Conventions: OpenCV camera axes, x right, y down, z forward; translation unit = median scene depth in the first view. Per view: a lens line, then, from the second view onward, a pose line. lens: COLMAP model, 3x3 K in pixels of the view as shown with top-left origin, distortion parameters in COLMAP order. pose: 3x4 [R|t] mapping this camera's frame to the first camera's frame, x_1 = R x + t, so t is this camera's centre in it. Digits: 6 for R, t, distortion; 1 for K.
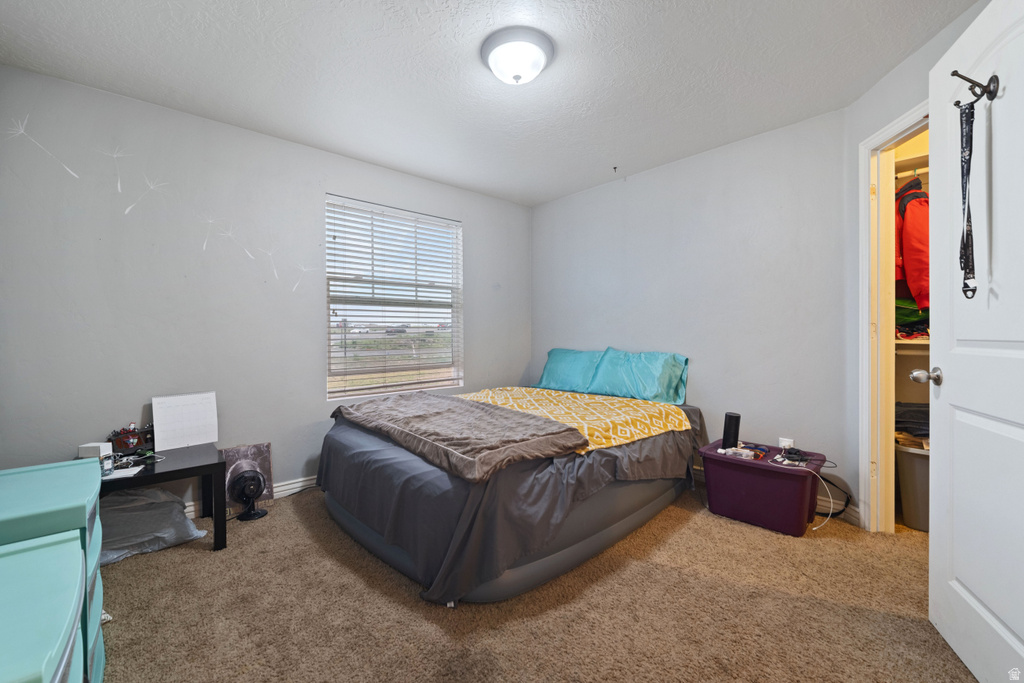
lens RADIAL K [[426.8, 0, 512.1], [0, 426.8, 335.6], [0, 0, 1]] dist [-0.000048, -0.000240]
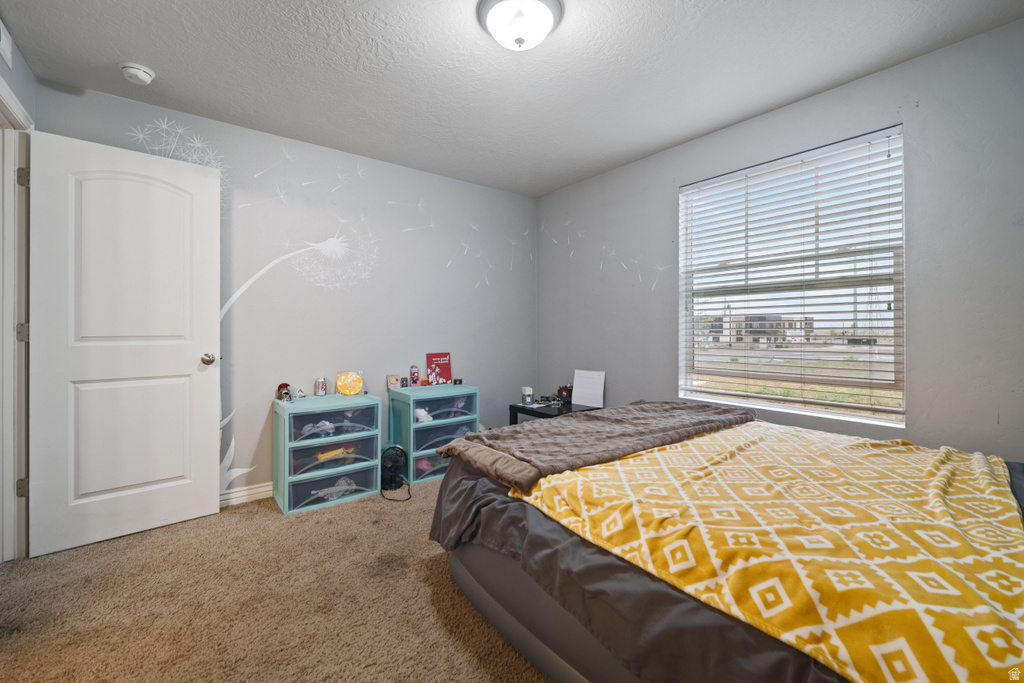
lens RADIAL K [[430.9, 0, 513.0], [0, 430.9, 323.5], [0, 0, 1]] dist [0.015546, -0.000094]
pose [[-0.078214, -0.004999, -0.996924, 0.561870], [0.000781, 0.999987, -0.005076, -0.011448], [0.996936, -0.001176, -0.078209, 0.651208]]
